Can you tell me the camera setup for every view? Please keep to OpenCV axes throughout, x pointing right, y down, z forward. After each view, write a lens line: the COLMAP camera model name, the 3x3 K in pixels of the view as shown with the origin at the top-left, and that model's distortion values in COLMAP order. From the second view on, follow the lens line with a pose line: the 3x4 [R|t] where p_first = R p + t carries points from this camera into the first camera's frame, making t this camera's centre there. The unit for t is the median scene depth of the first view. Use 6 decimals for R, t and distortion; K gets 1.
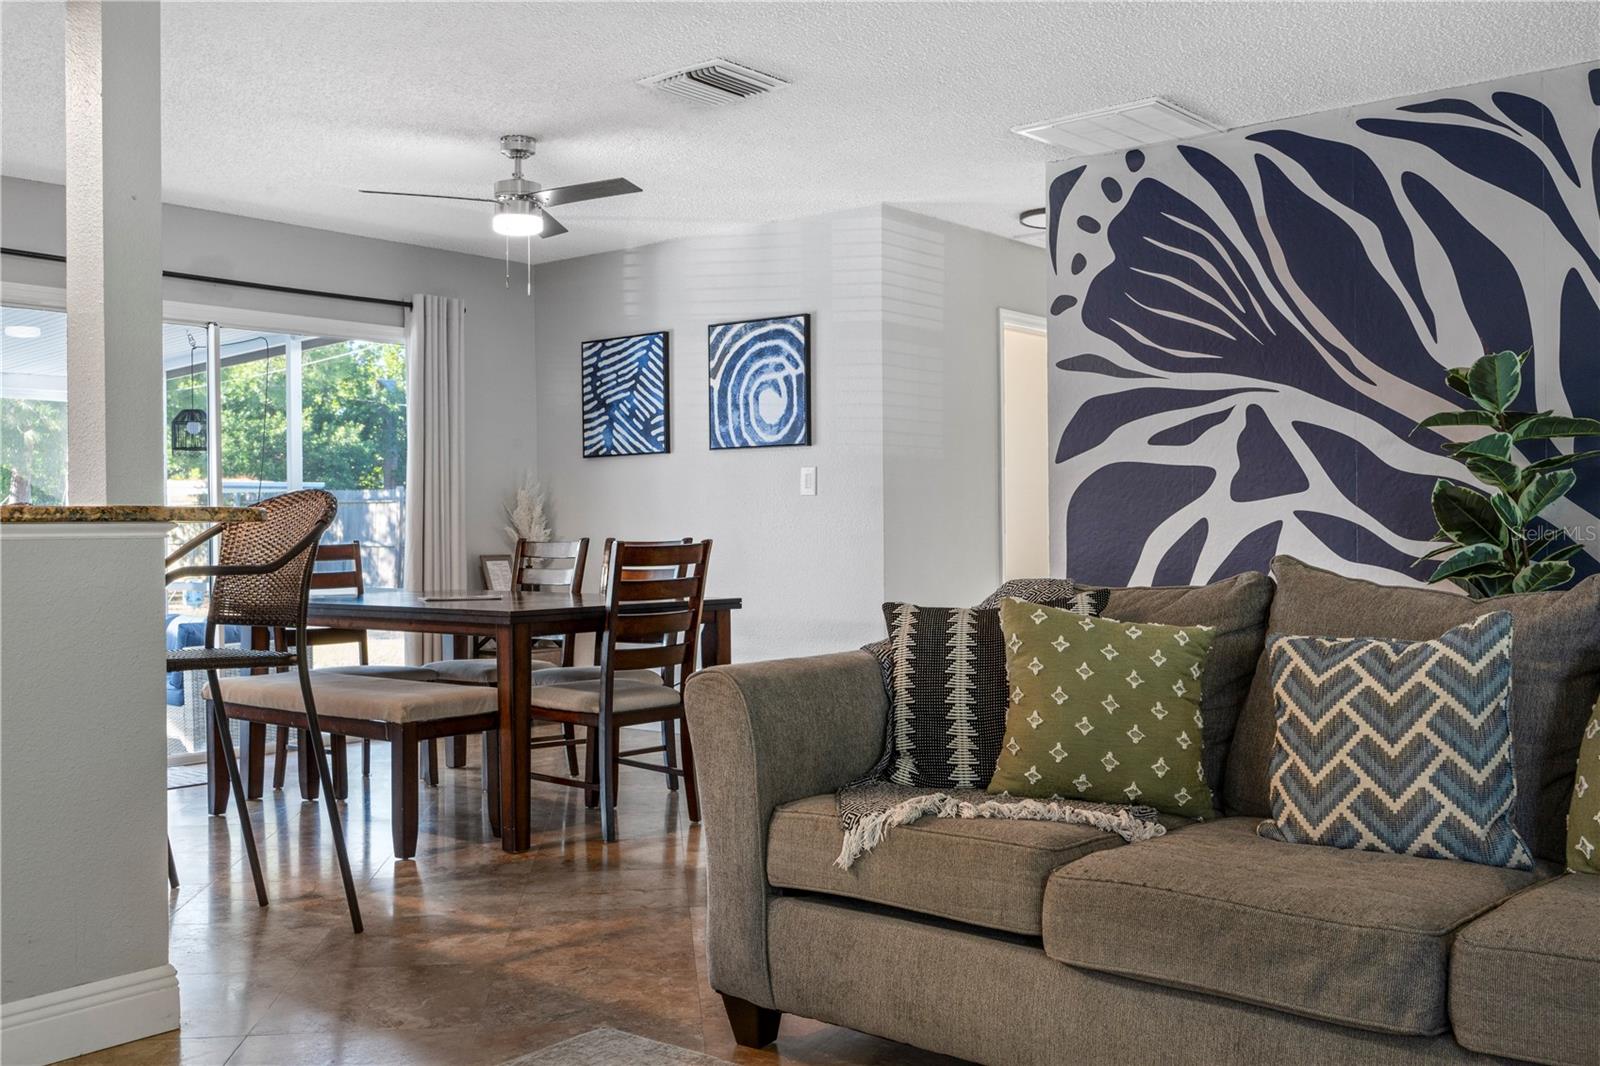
lens RADIAL K [[1540.6, 0, 799.2], [0, 1540.6, 531.7], [0, 0, 1]] dist [0.023831, 0.000000]
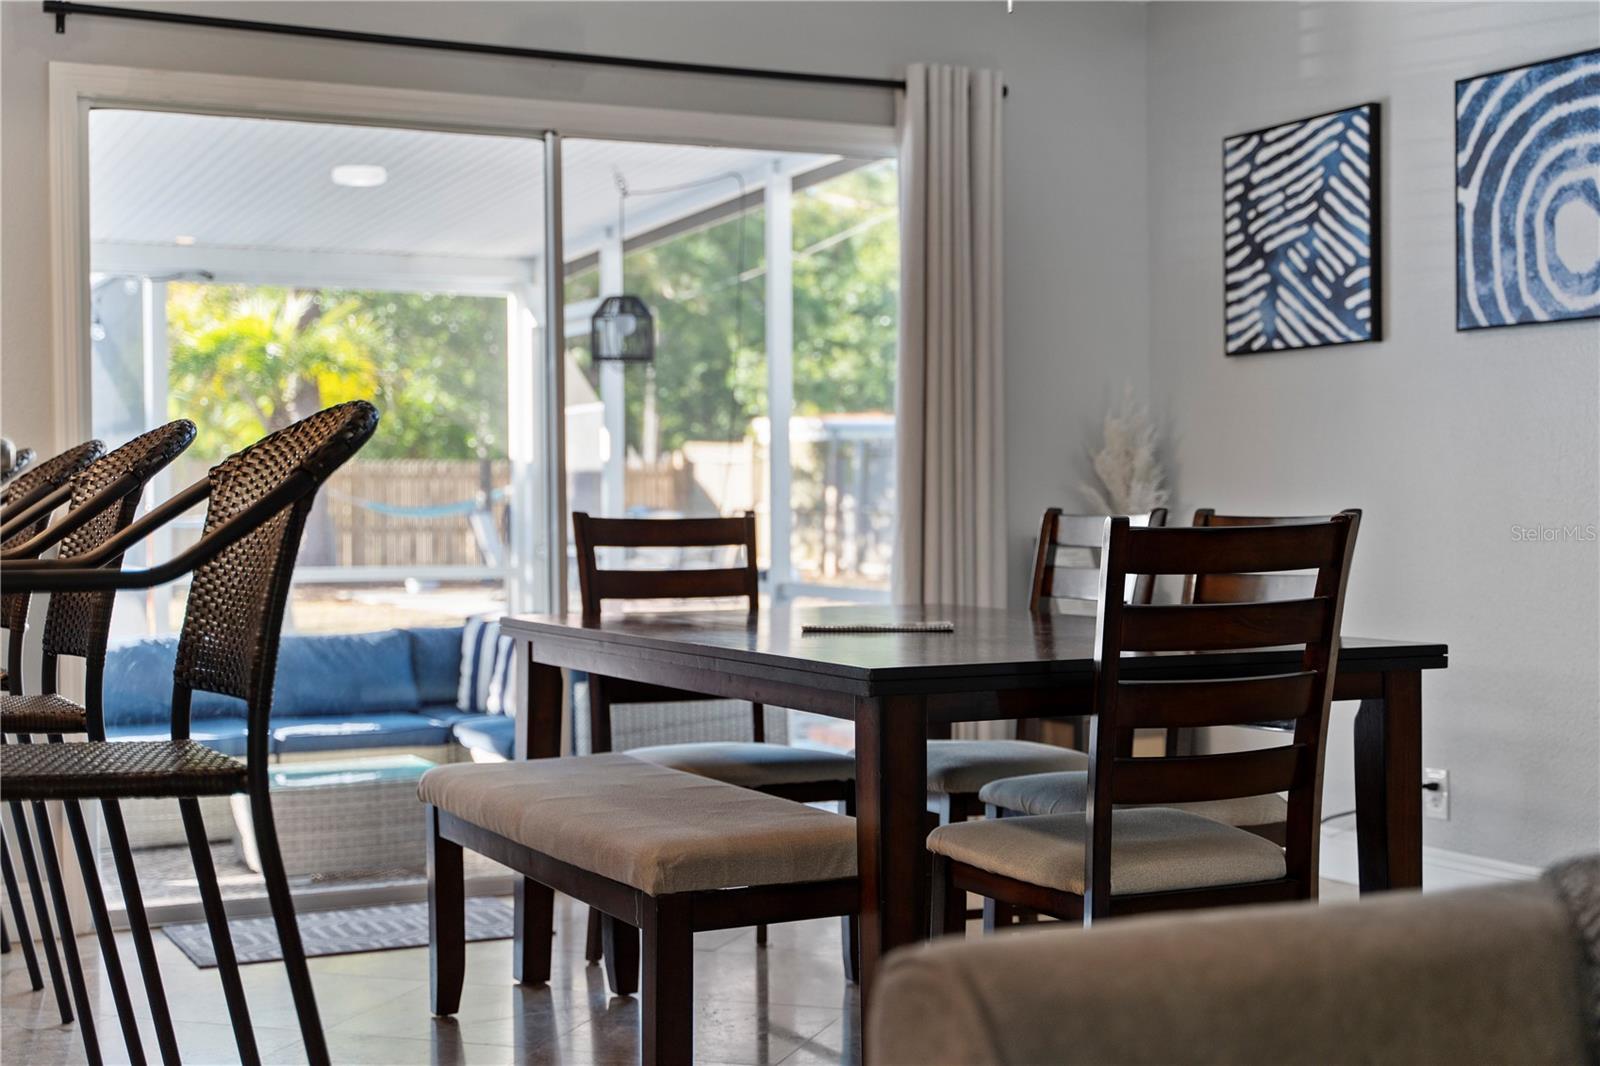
lens RADIAL K [[2231.1, 0, 799.6], [0, 2231.1, 524.7], [0, 0, 1]] dist [-0.006590, 0.000000]
pose [[0.913692, 0.008688, -0.406315, 0.040158], [-0.003581, 0.999905, 0.013328, 0.000244], [0.406392, -0.010723, 0.913636, 0.249100]]
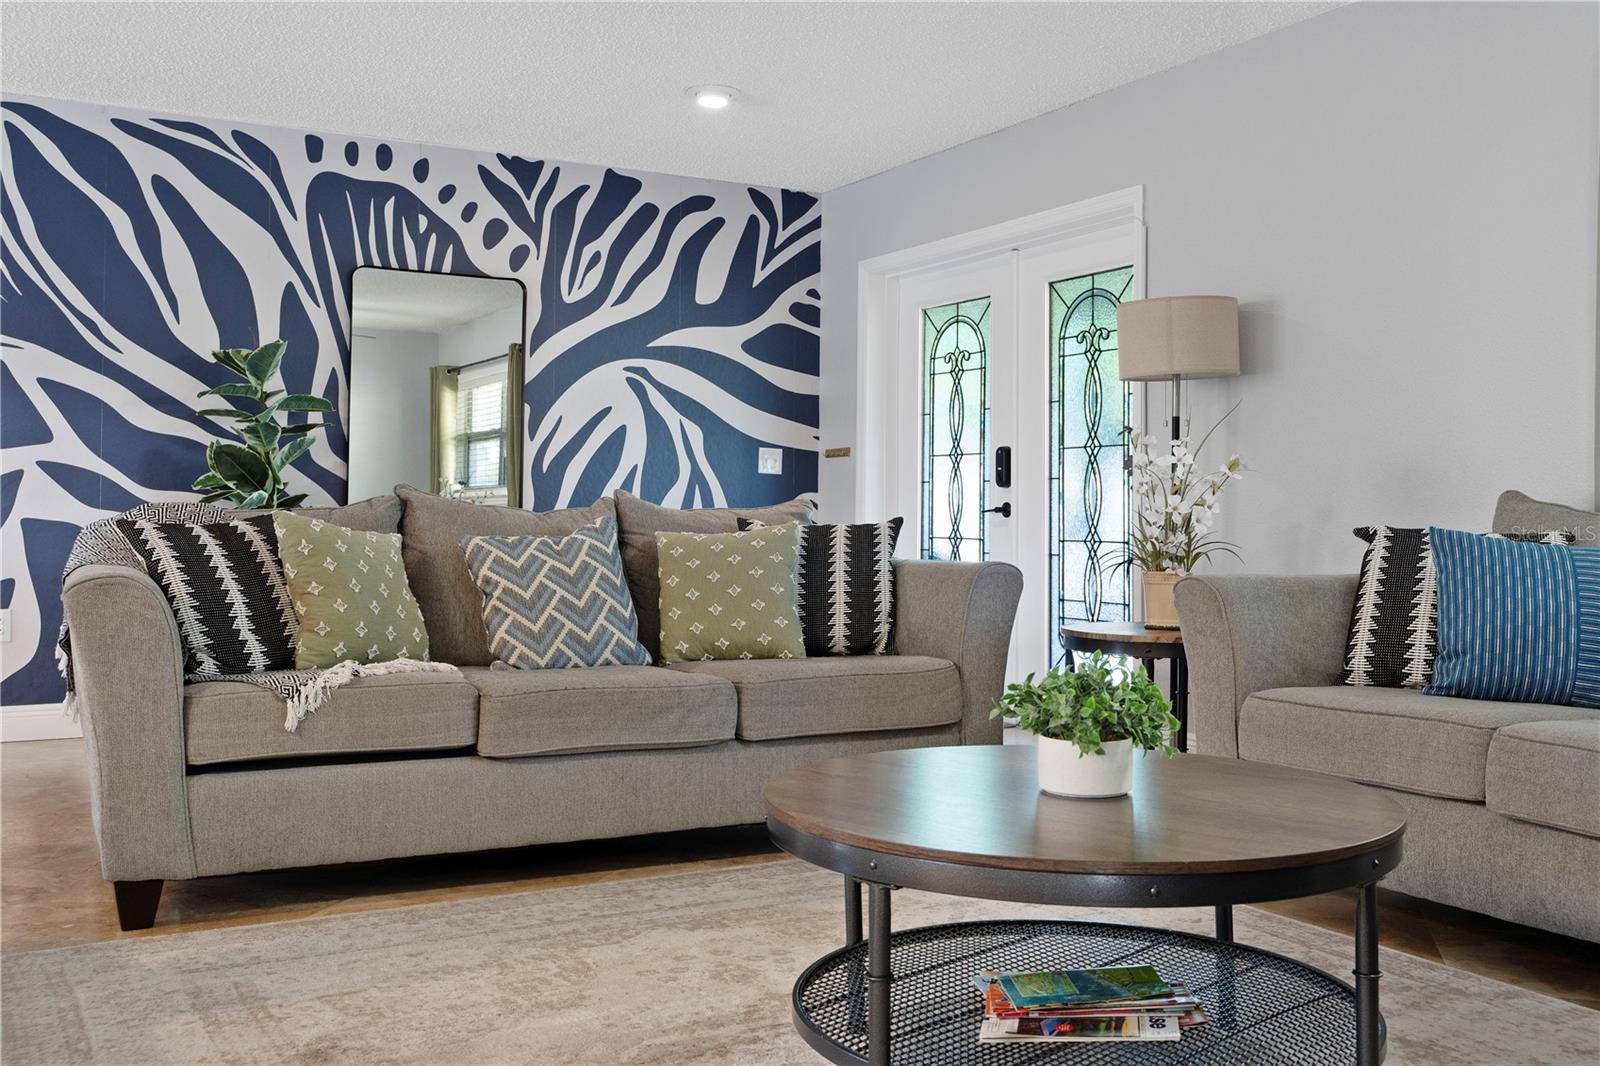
lens RADIAL K [[1540.6, 0, 798.9], [0, 1540.6, 532.3], [0, 0, 1]] dist [0.023831, 0.000000]
pose [[0.380625, 0.001078, 0.924729, -0.654443], [-0.005681, 0.999983, 0.001173, 0.043984], [-0.924712, -0.005699, 0.380625, 0.132137]]
